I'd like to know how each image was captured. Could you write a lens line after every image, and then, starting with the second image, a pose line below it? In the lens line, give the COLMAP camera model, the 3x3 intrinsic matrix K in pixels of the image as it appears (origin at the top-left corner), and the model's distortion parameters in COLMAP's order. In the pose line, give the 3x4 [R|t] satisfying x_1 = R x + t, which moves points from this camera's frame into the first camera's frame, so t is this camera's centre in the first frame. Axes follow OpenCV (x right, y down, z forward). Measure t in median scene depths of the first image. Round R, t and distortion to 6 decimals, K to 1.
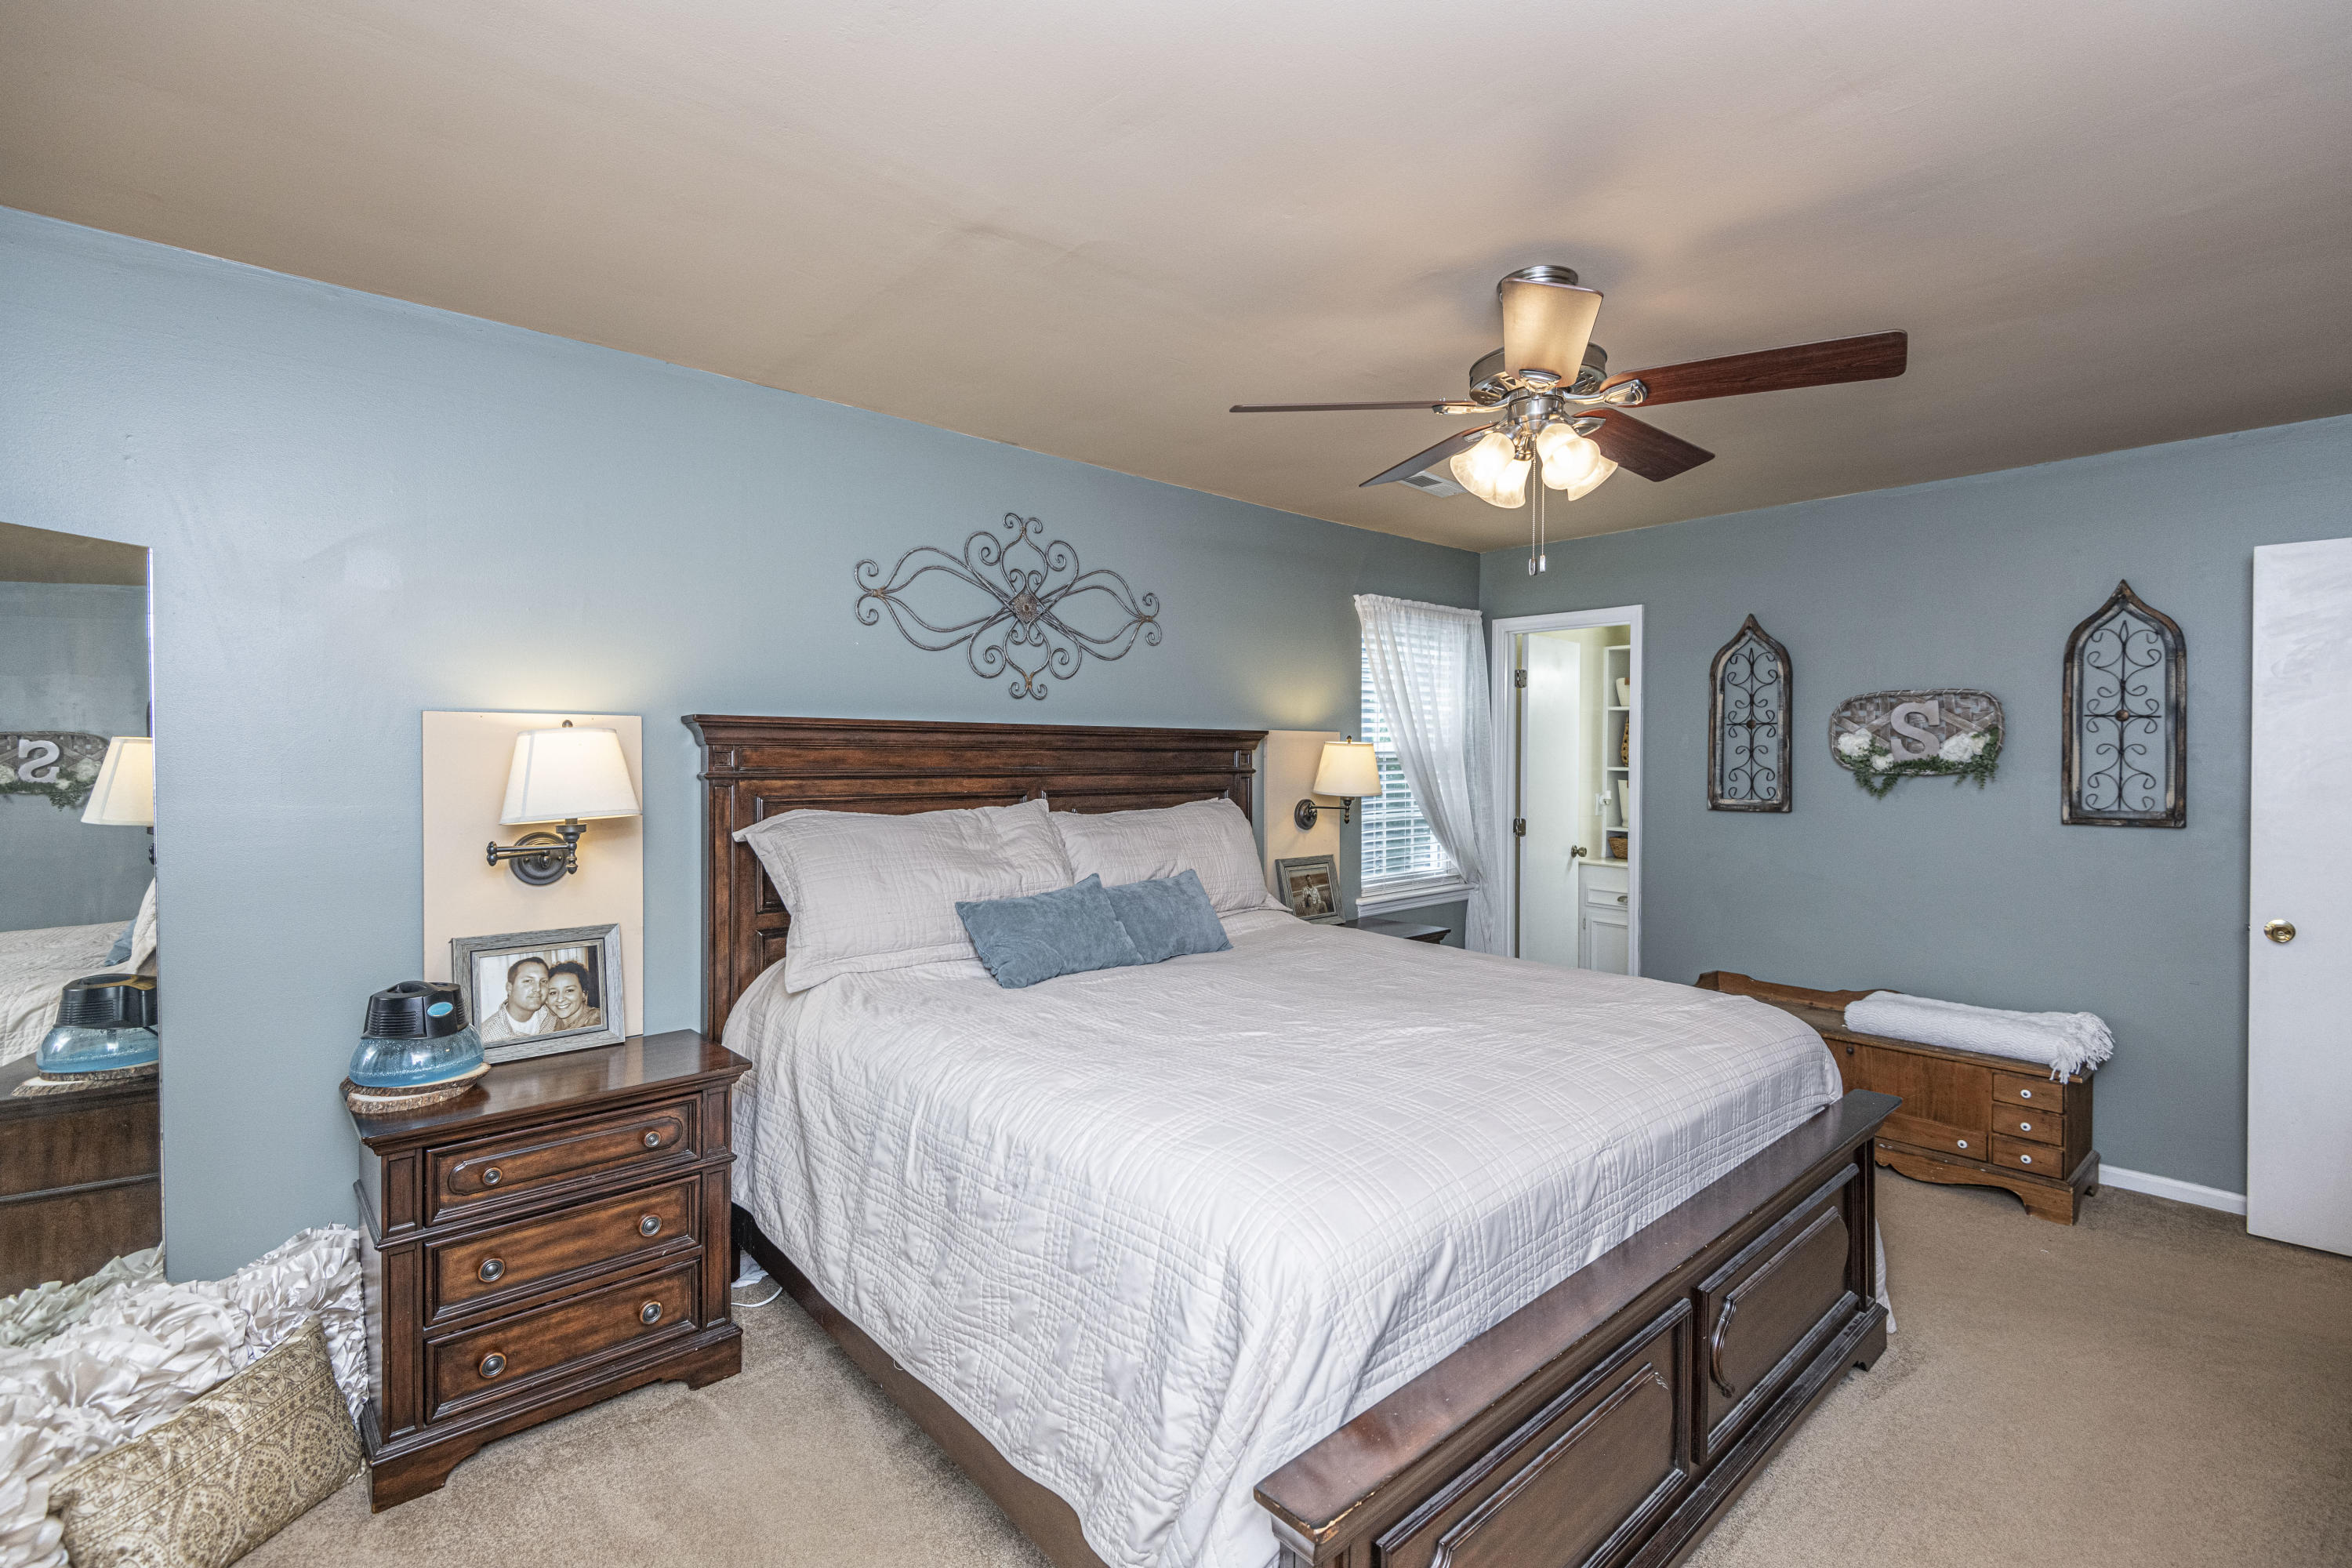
lens RADIAL K [[1059.9, 0, 1182.7], [0, 1059.9, 762.9], [0, 0, 1]] dist [0.033678, -0.019386]
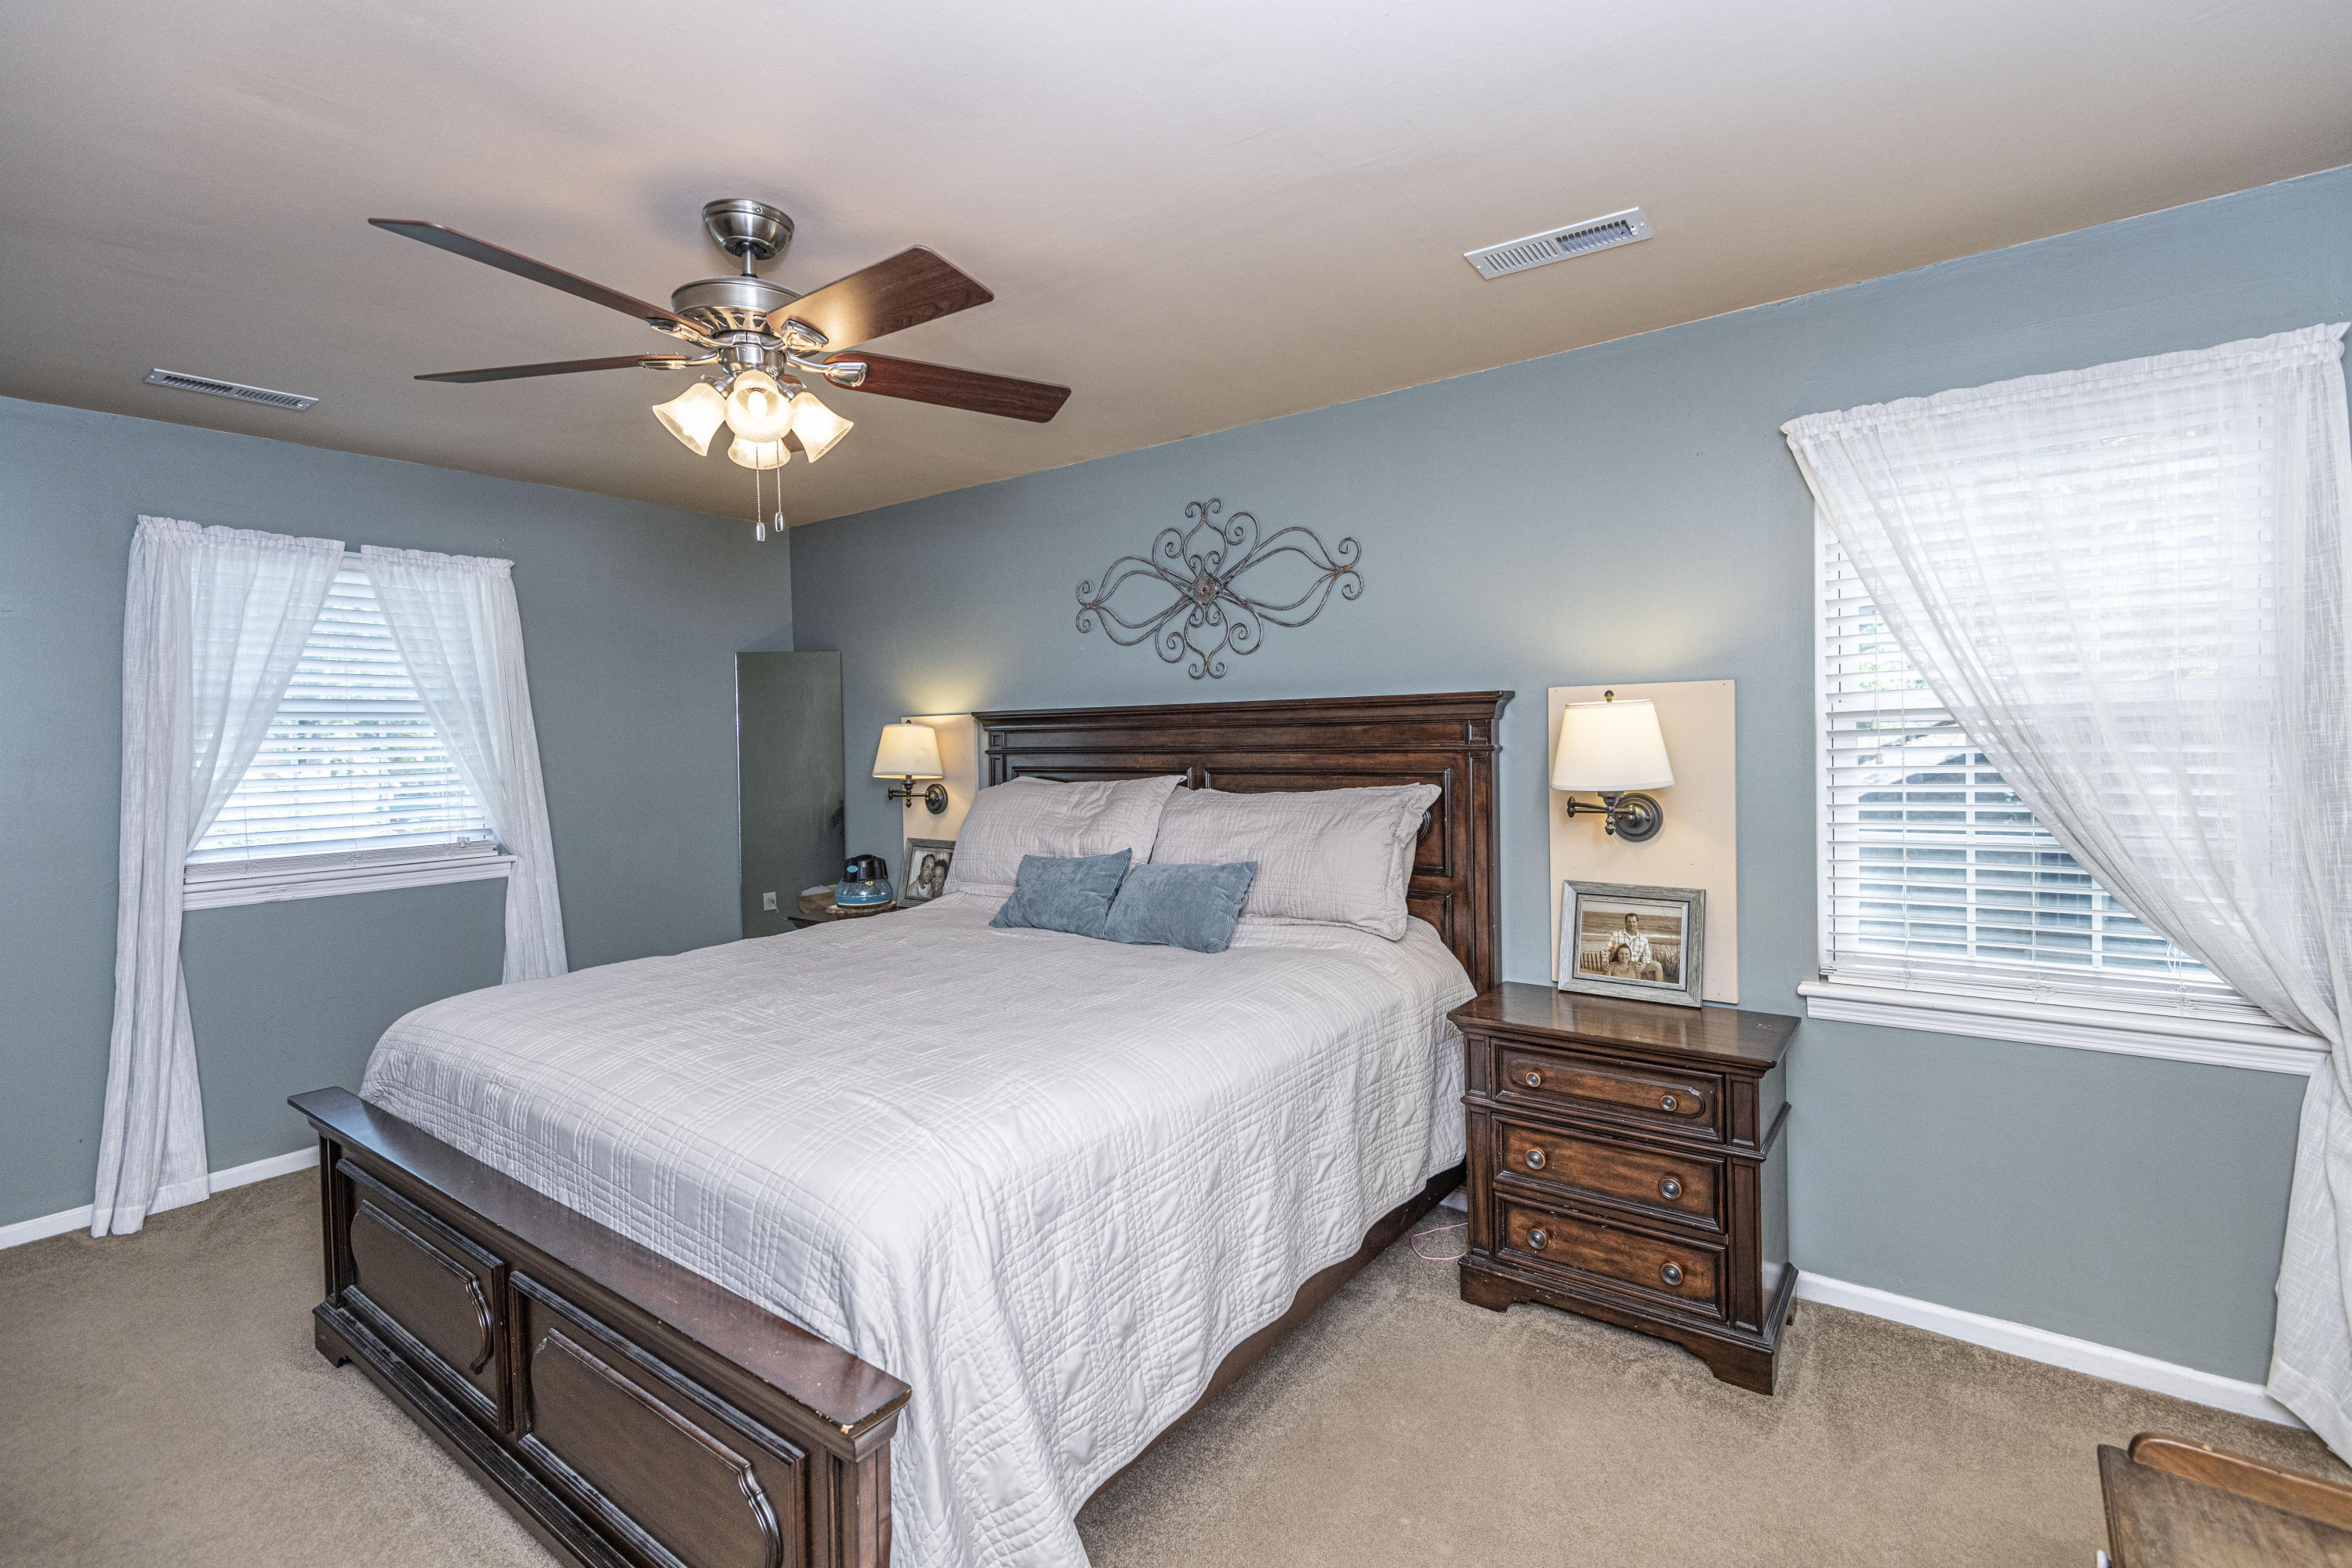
lens RADIAL K [[1059.9, 0, 1182.7], [0, 1059.9, 762.9], [0, 0, 1]] dist [0.033678, -0.019386]
pose [[0.188324, 0.019500, -0.981913, 0.855034], [0.015433, 0.999621, 0.022811, -0.002322], [0.981986, -0.019450, 0.187951, 0.776080]]
